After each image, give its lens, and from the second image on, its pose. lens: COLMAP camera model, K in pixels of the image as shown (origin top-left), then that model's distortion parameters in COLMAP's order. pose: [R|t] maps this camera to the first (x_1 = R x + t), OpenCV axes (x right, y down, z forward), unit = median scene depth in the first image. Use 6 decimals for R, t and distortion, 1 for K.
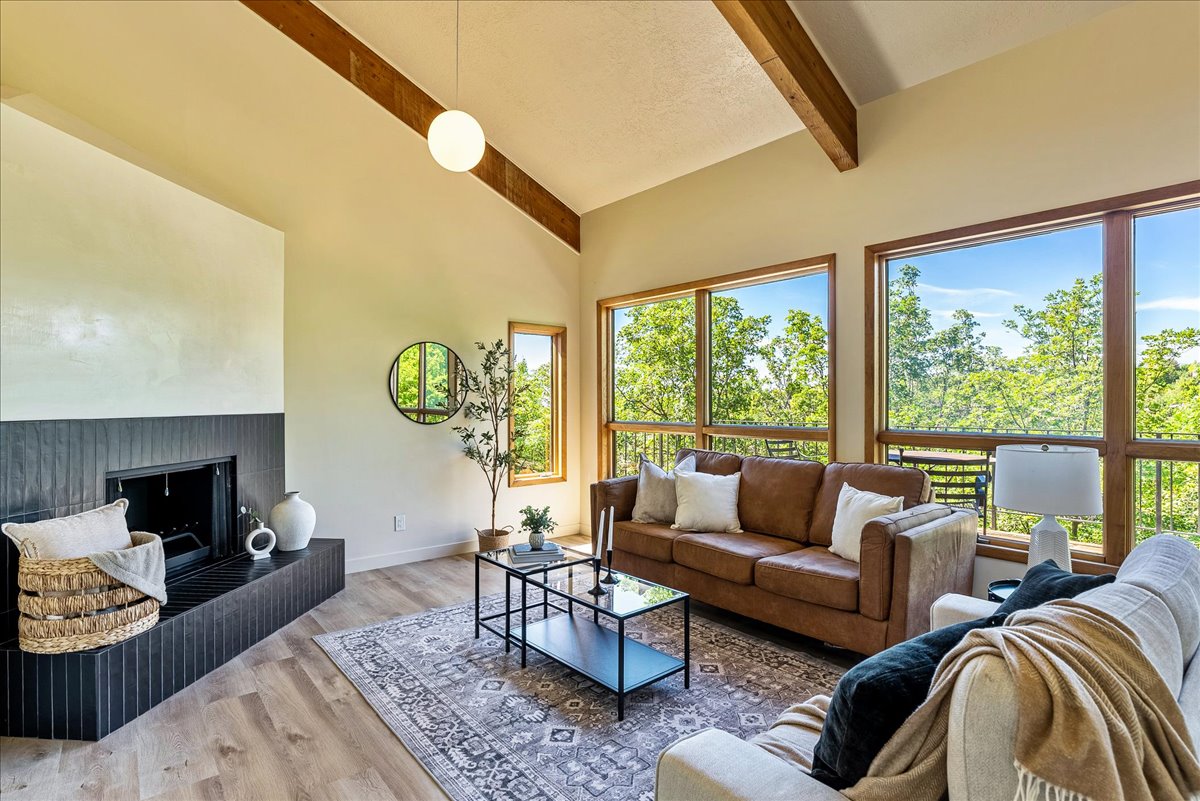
lens RADIAL K [[588.4, 0, 595.1], [0, 588.4, 399.5], [0, 0, 1]] dist [-0.001979, 0.000124]
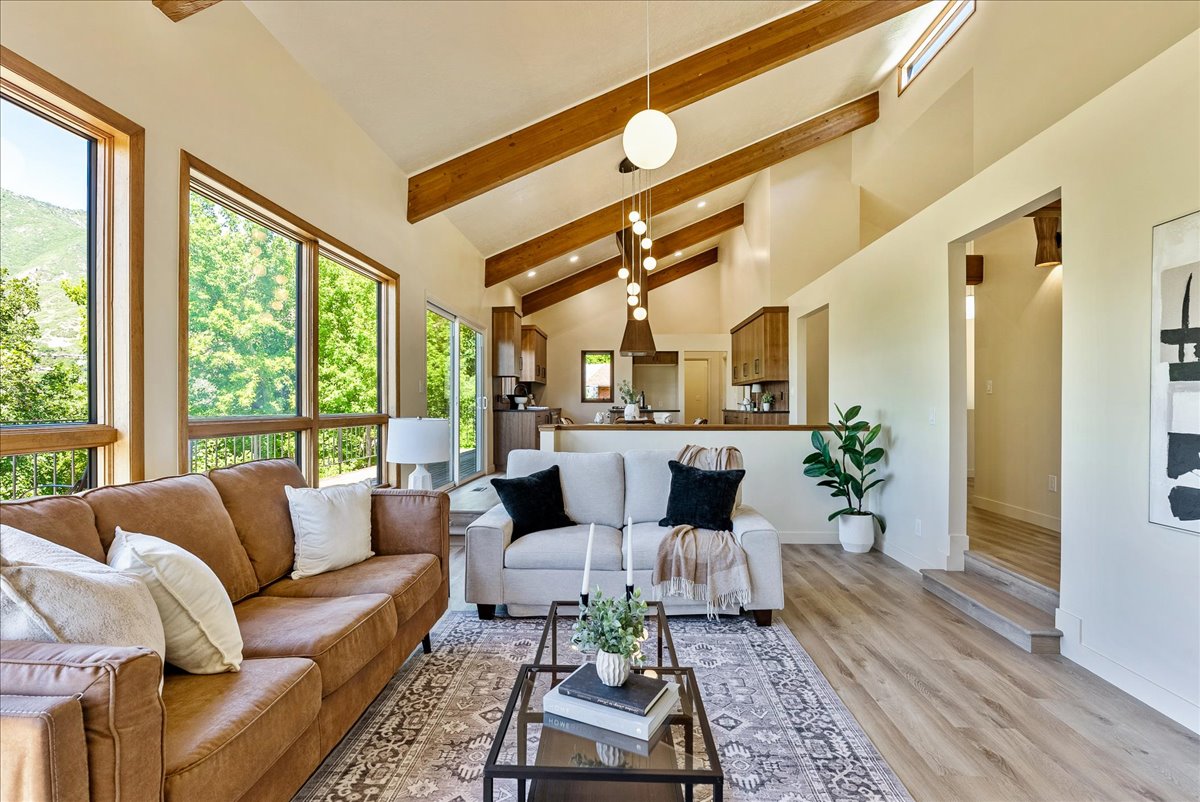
lens RADIAL K [[588.4, 0, 595.1], [0, 588.4, 400.0], [0, 0, 1]] dist [-0.001979, 0.000124]
pose [[-0.737687, 0.002992, 0.675136, -0.533762], [-0.007123, 0.999900, -0.012214, 0.050713], [-0.675105, -0.013820, -0.737592, 1.805426]]
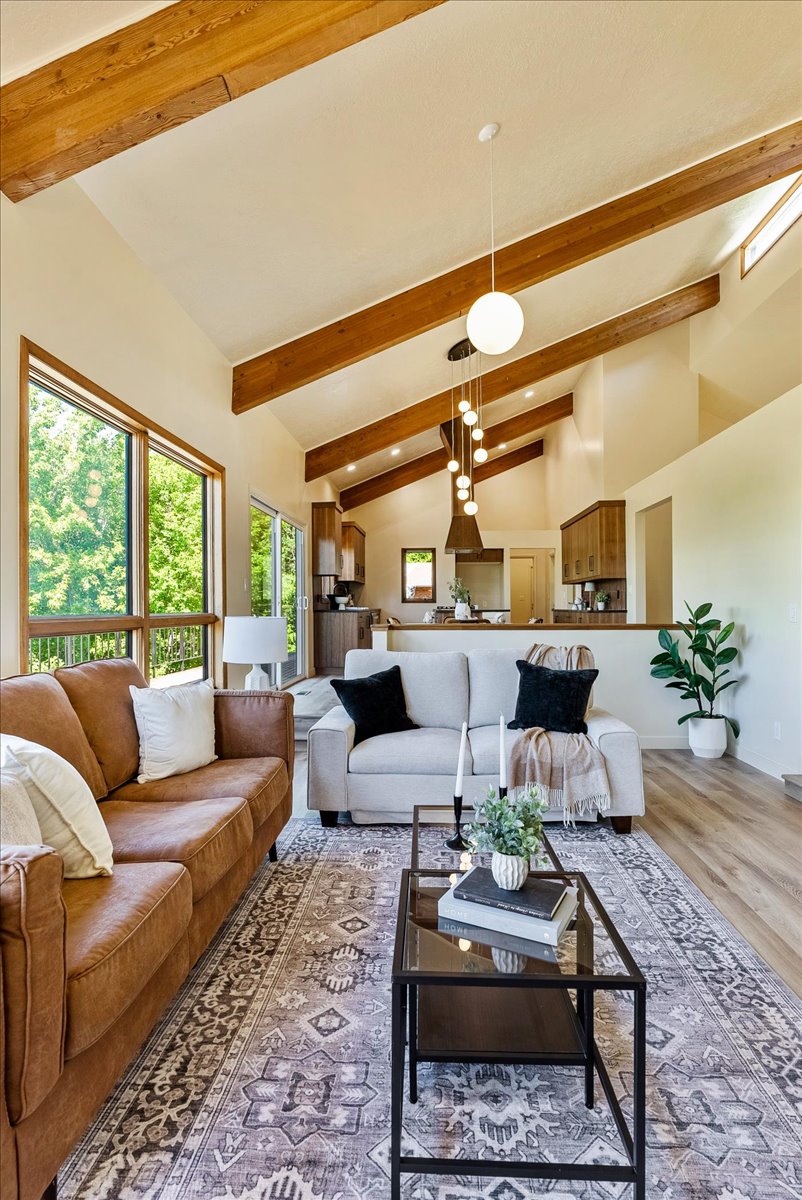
lens RADIAL K [[617.5, 0, 401.0], [0, 617.5, 600.0], [0, 0, 1]] dist [-0.000475, -0.001156]
pose [[-0.732320, 0.006977, 0.680924, -0.473345], [-0.004090, 0.999884, -0.014644, 0.062561], [-0.680948, -0.013509, -0.732207, 1.862942]]
